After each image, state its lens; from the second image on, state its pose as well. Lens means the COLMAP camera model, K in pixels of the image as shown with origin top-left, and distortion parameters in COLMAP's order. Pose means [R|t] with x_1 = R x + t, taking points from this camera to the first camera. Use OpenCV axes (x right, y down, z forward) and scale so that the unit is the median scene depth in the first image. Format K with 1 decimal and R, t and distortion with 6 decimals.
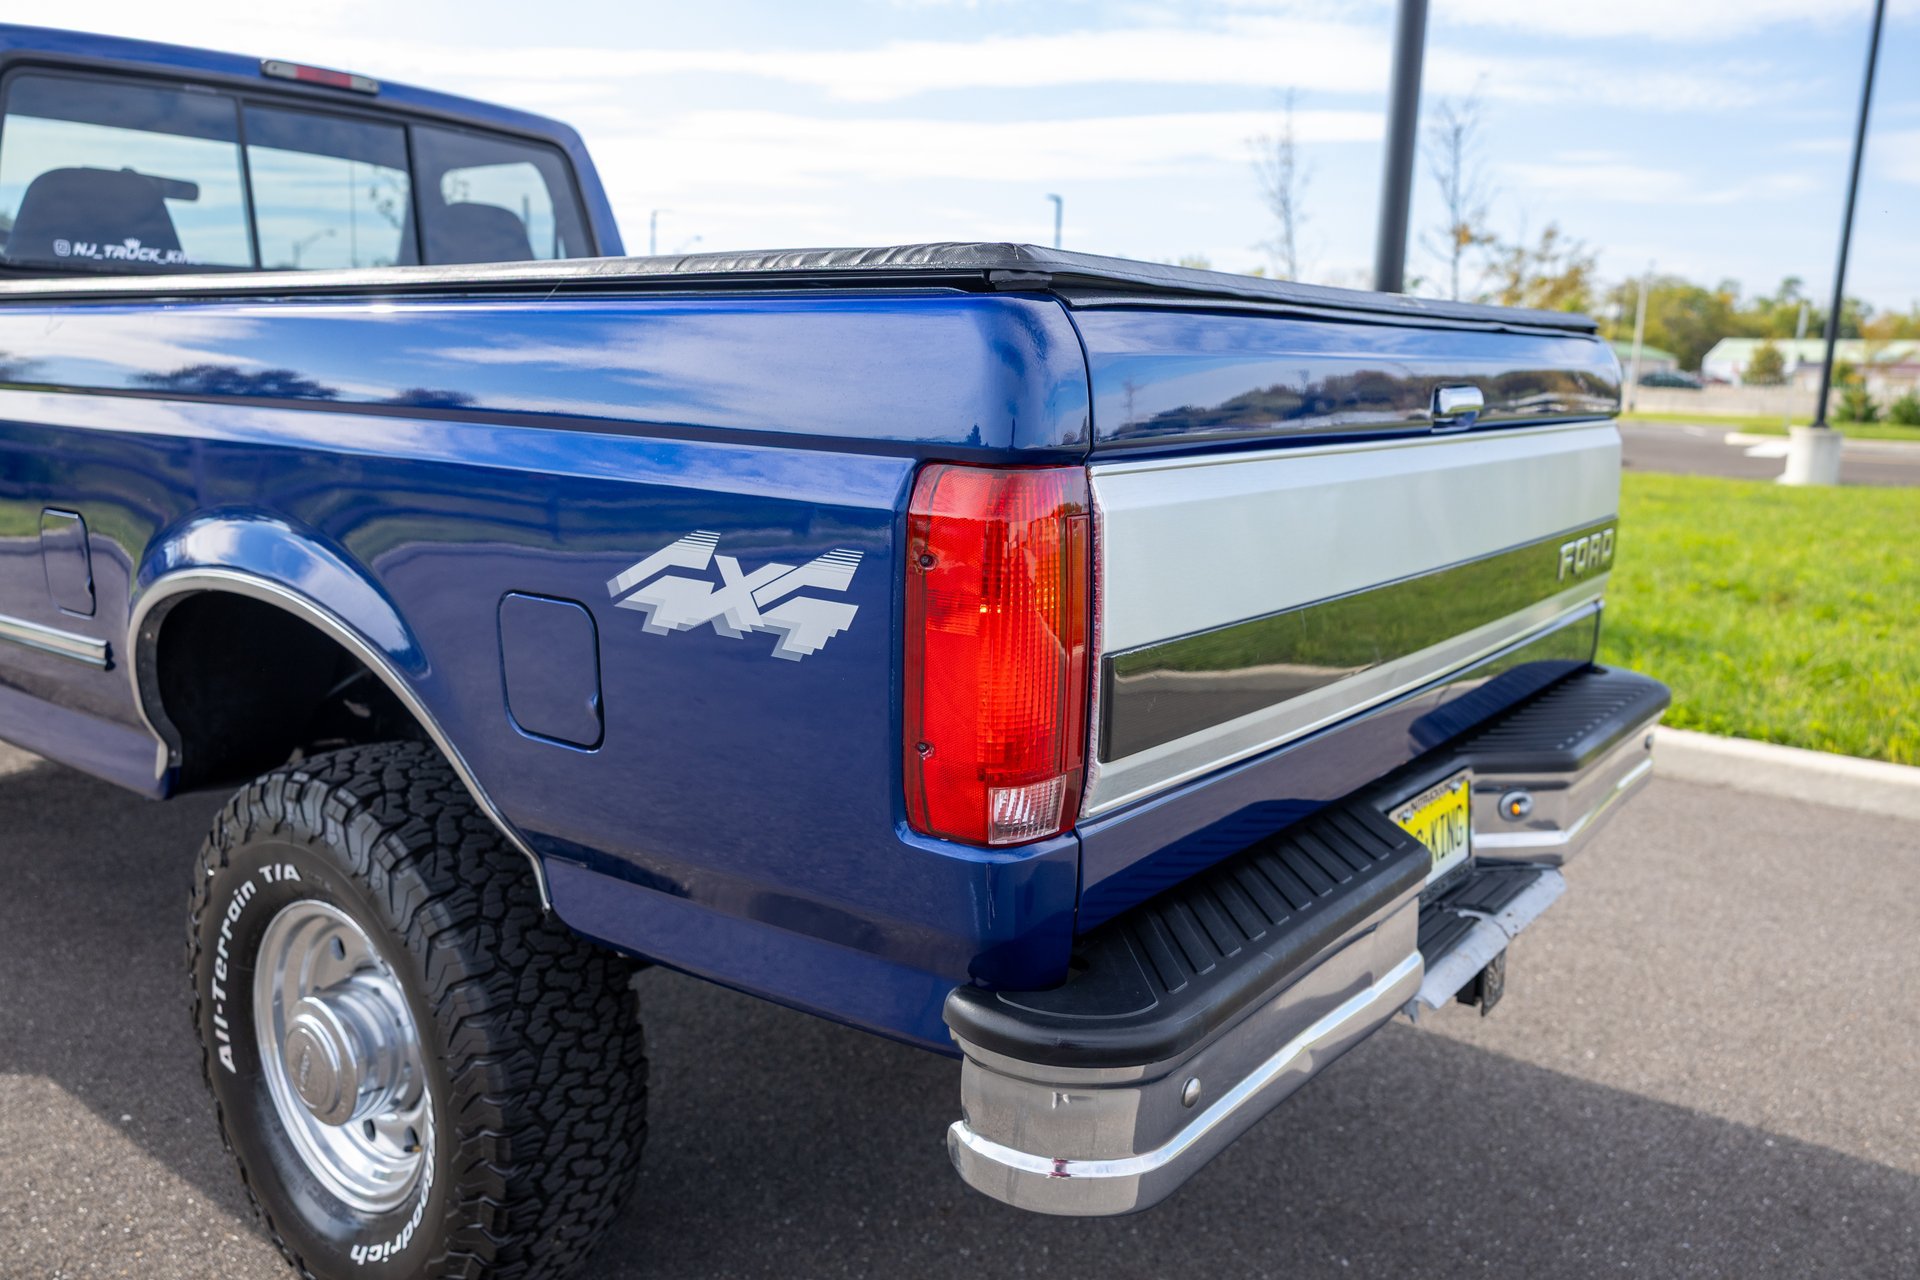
lens RADIAL K [[1476.7, 0, 960.0], [0, 1476.7, 640.0], [0, 0, 1]] dist [-0.001097, 0.002455]
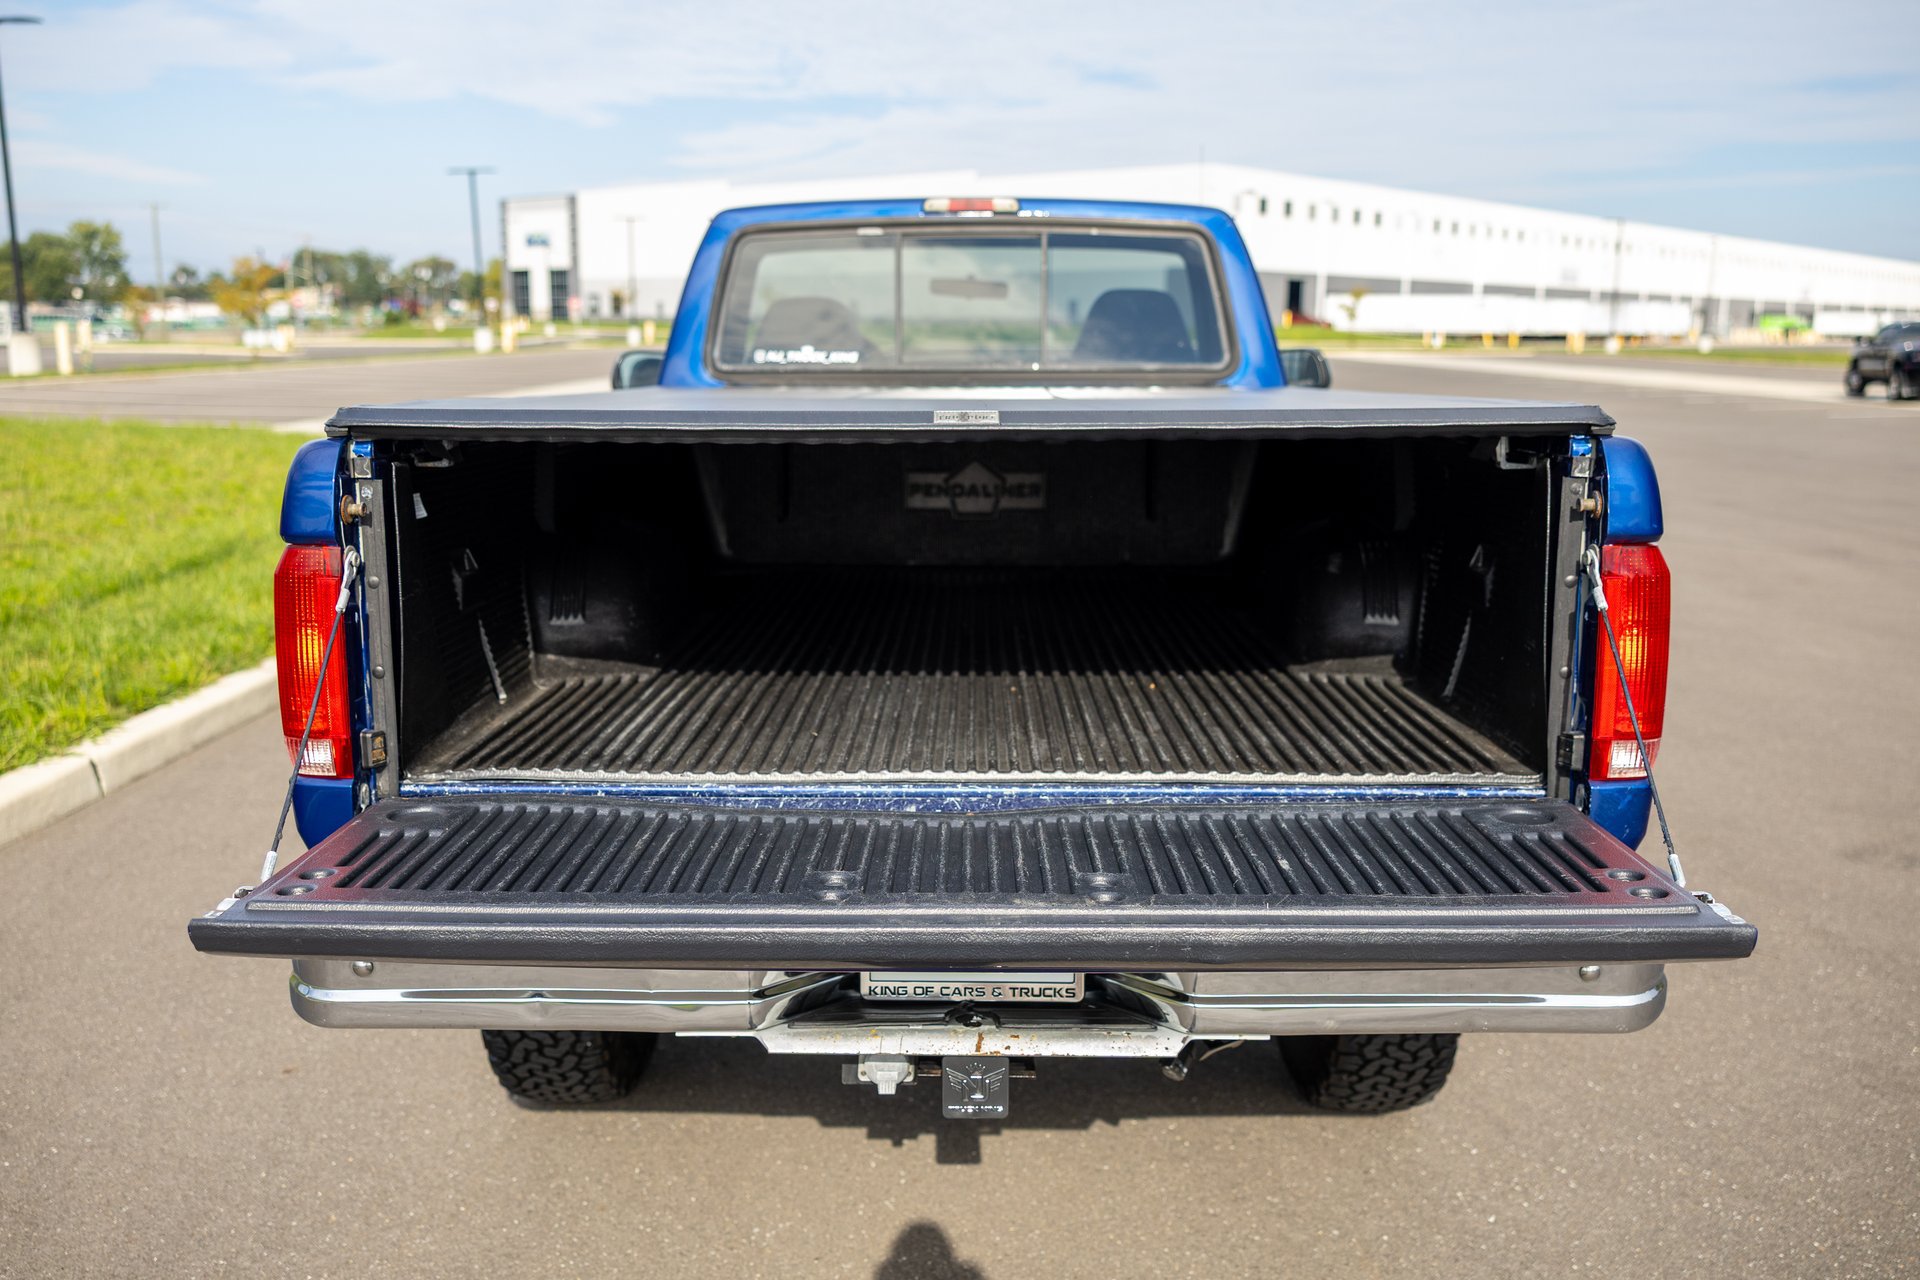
lens RADIAL K [[1641.5, 0, 962.6], [0, 1641.5, 666.8], [0, 0, 1]] dist [0.001687, -0.000666]
pose [[0.604365, 0.122255, -0.787271, 1.619481], [-0.135311, 0.989551, 0.049792, -0.144601], [0.785133, 0.076434, 0.614593, 0.387730]]
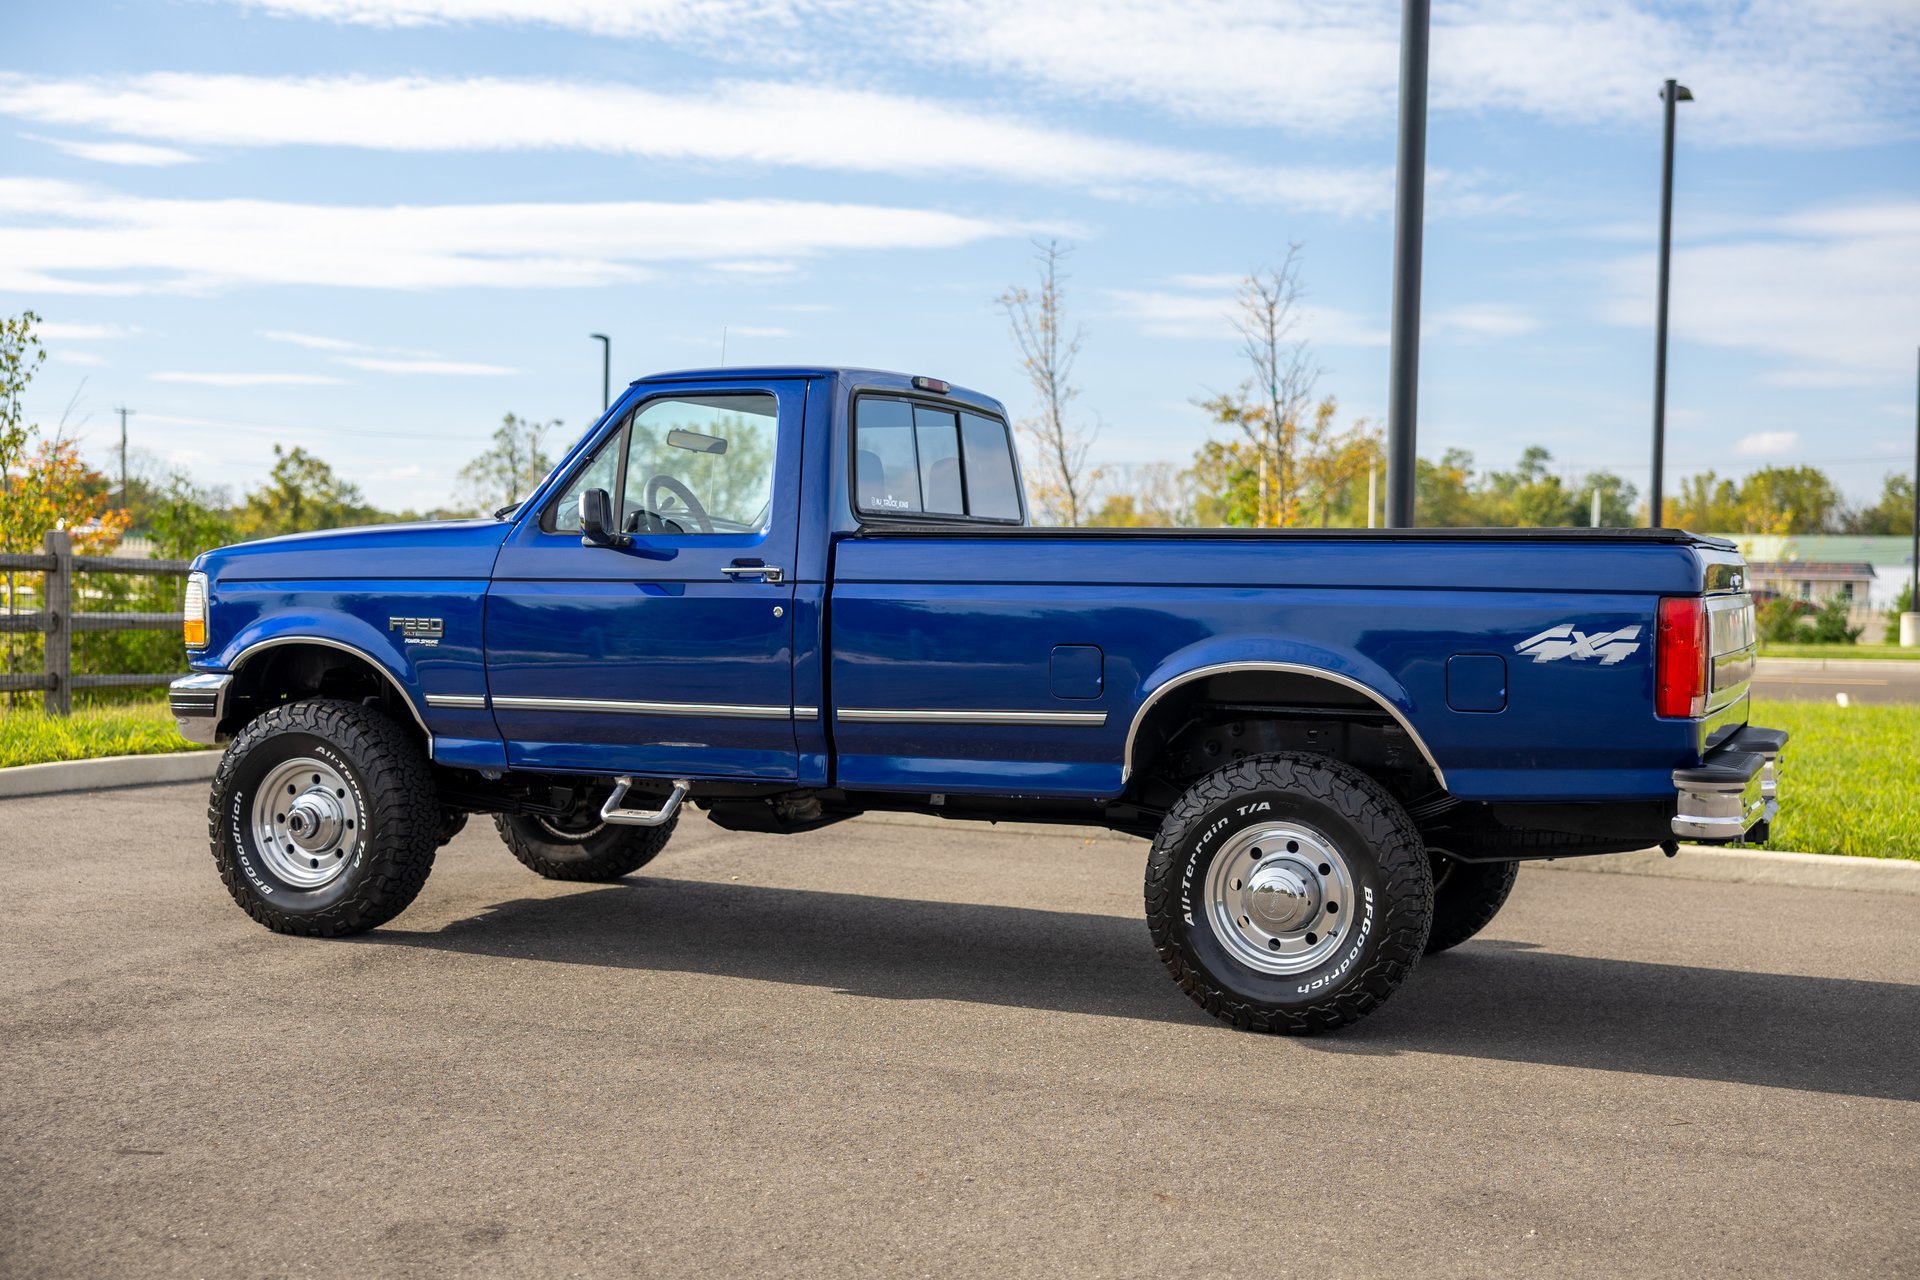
lens RADIAL K [[2444.0, 0, 934.1], [0, 2444.0, 643.9], [0, 0, 1]] dist [0.012983, -0.001314]
pose [[0.968239, -0.019578, 0.249260, -2.427452], [0.056463, 0.988298, -0.141702, 0.542177], [-0.243569, 0.151276, 0.958014, -3.100745]]
